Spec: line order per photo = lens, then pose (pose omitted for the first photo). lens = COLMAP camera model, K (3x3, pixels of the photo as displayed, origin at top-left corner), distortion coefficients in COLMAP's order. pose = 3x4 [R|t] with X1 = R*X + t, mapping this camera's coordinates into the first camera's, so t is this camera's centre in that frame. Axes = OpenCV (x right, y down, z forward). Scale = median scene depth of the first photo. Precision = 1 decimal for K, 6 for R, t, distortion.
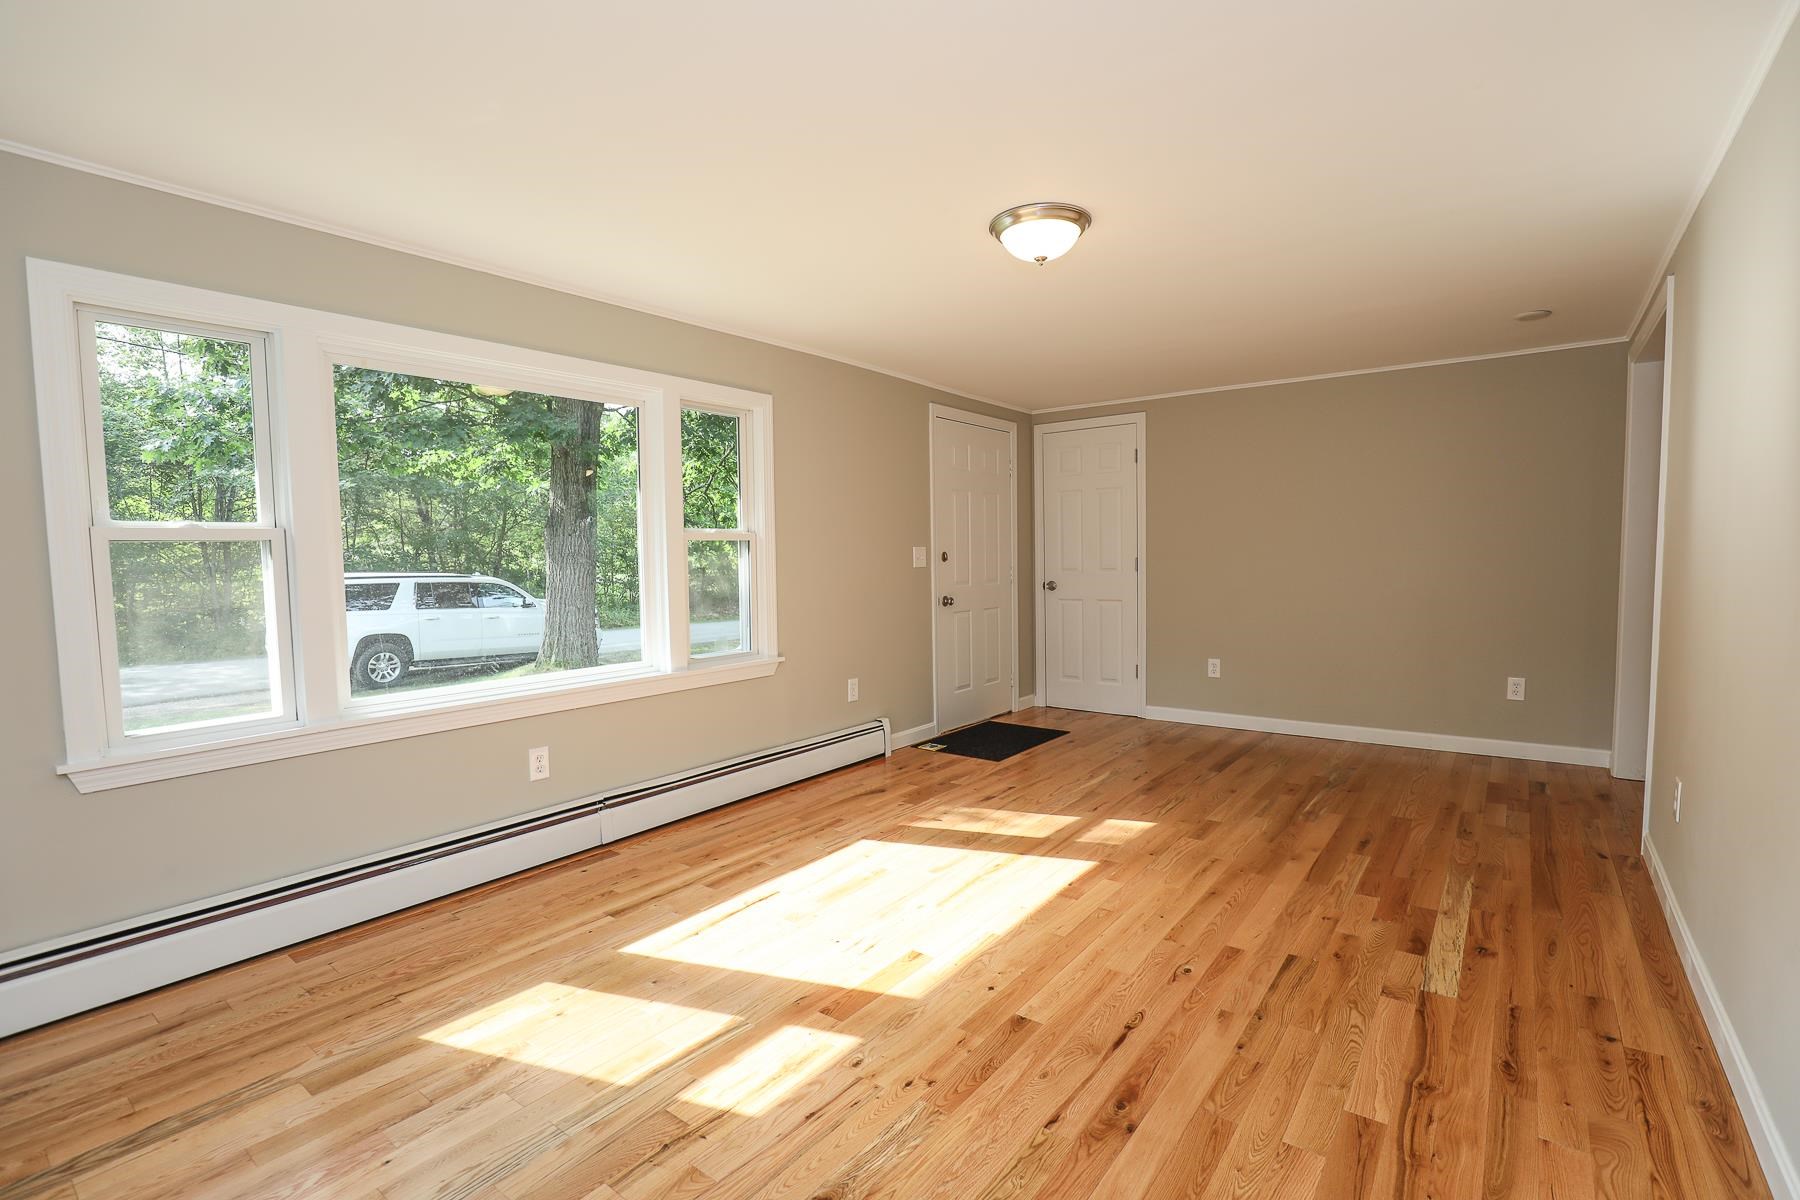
lens RADIAL K [[816.2, 0, 915.2], [0, 816.2, 608.4], [0, 0, 1]] dist [-0.033402, 0.006549]
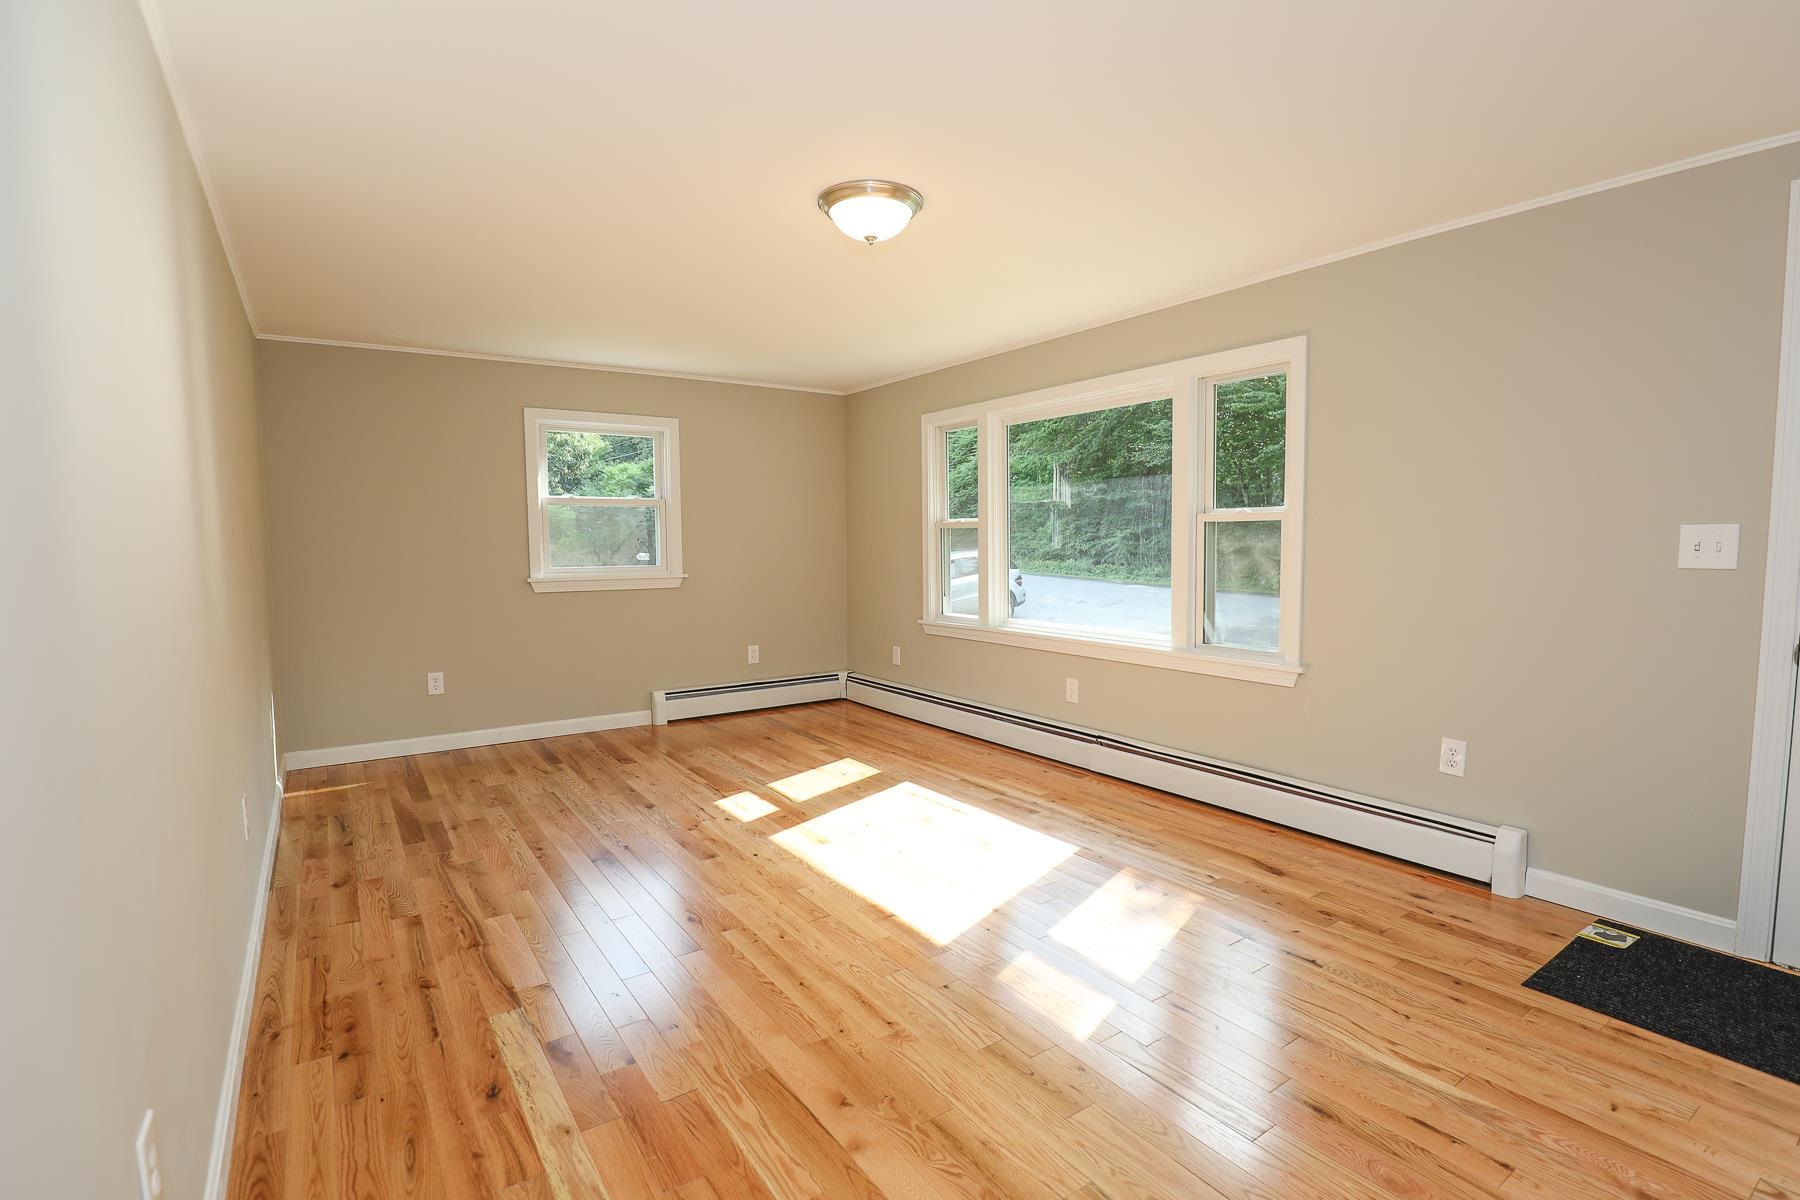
lens RADIAL K [[867.2, 0, 909.5], [0, 867.2, 606.4], [0, 0, 1]] dist [-0.024098, 0.000244]
pose [[-0.318030, 0.095903, -0.943218, 0.919668], [-0.047183, 0.992037, 0.116776, -0.097189], [0.946906, 0.081642, -0.310973, 1.121772]]
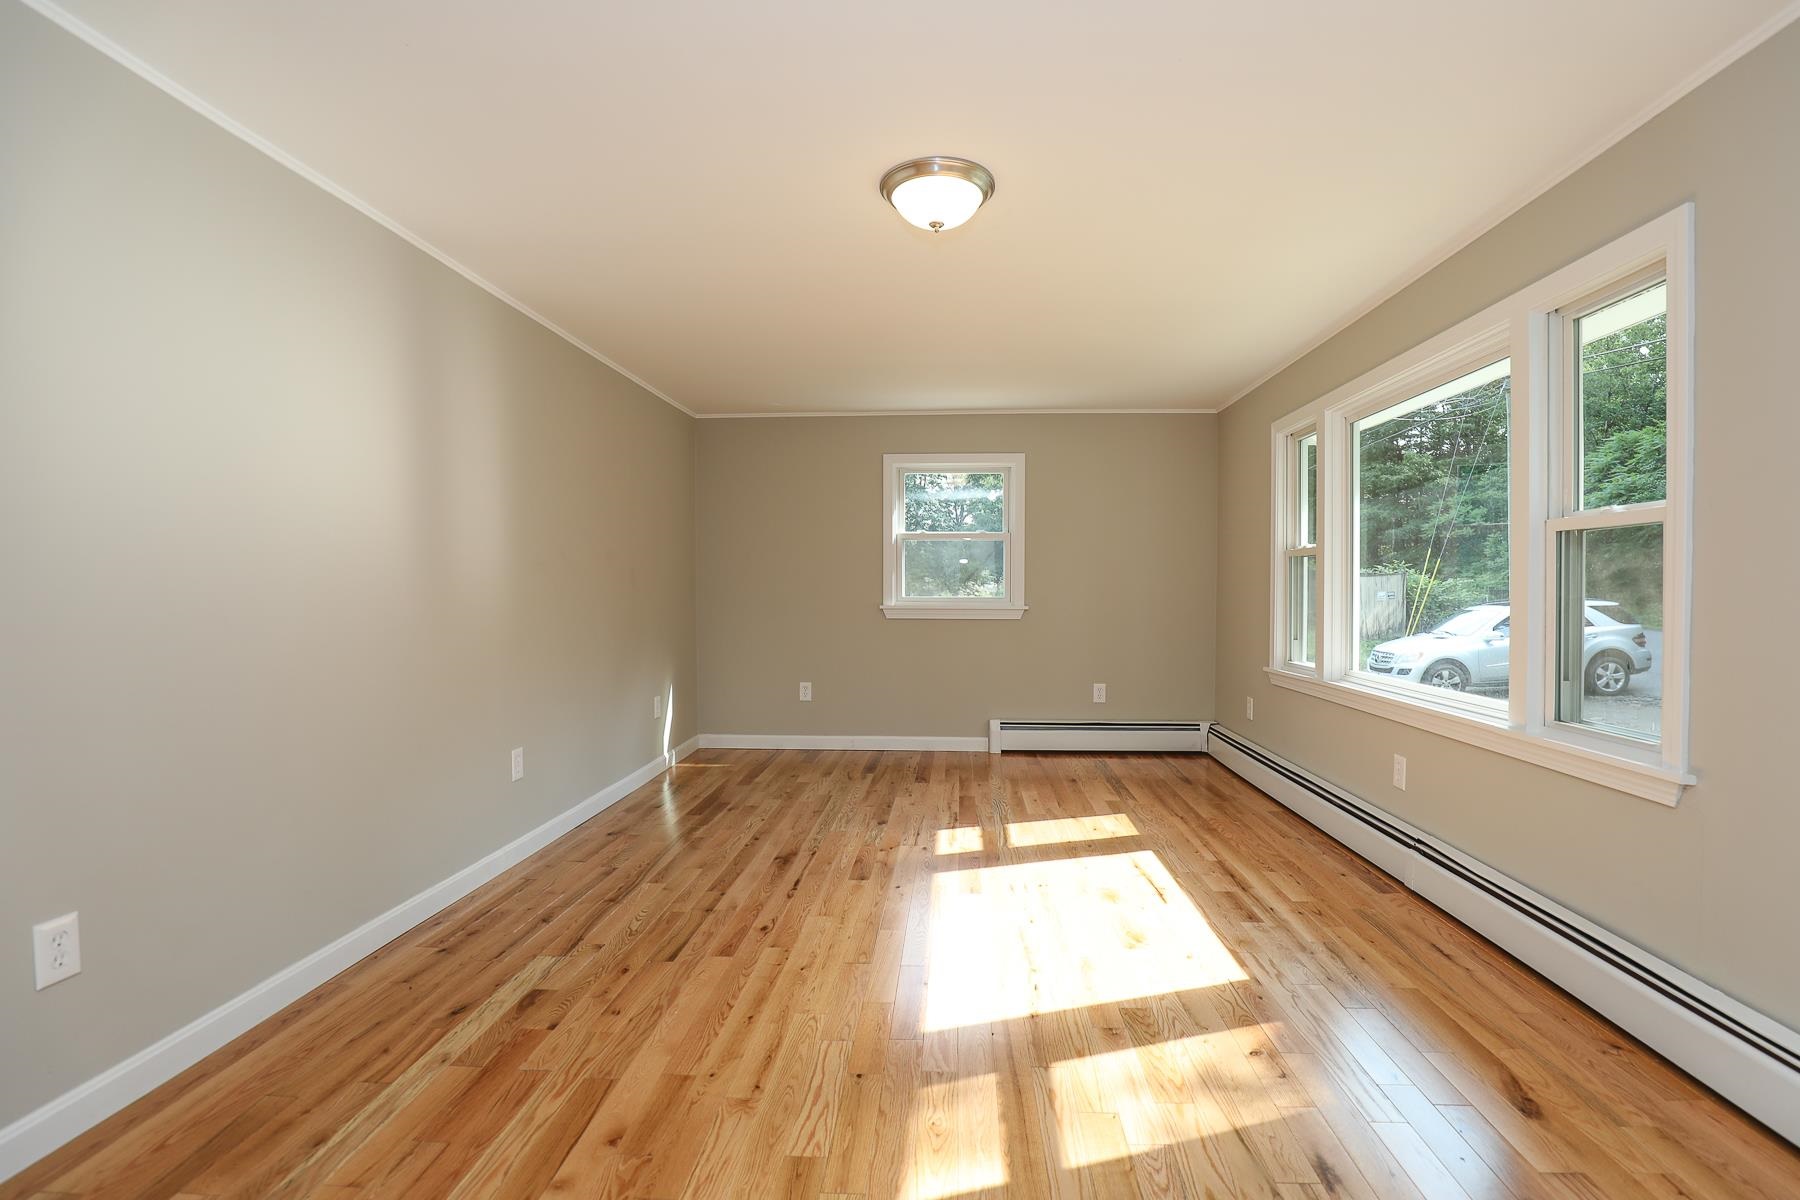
lens RADIAL K [[839.3, 0, 909.4], [0, 839.3, 612.3], [0, 0, 1]] dist [-0.032517, 0.005895]
pose [[-0.836048, 0.034679, -0.547560, 0.550434], [-0.020309, 0.995360, 0.094049, -0.079732], [0.548281, 0.089749, -0.831465, 1.419762]]
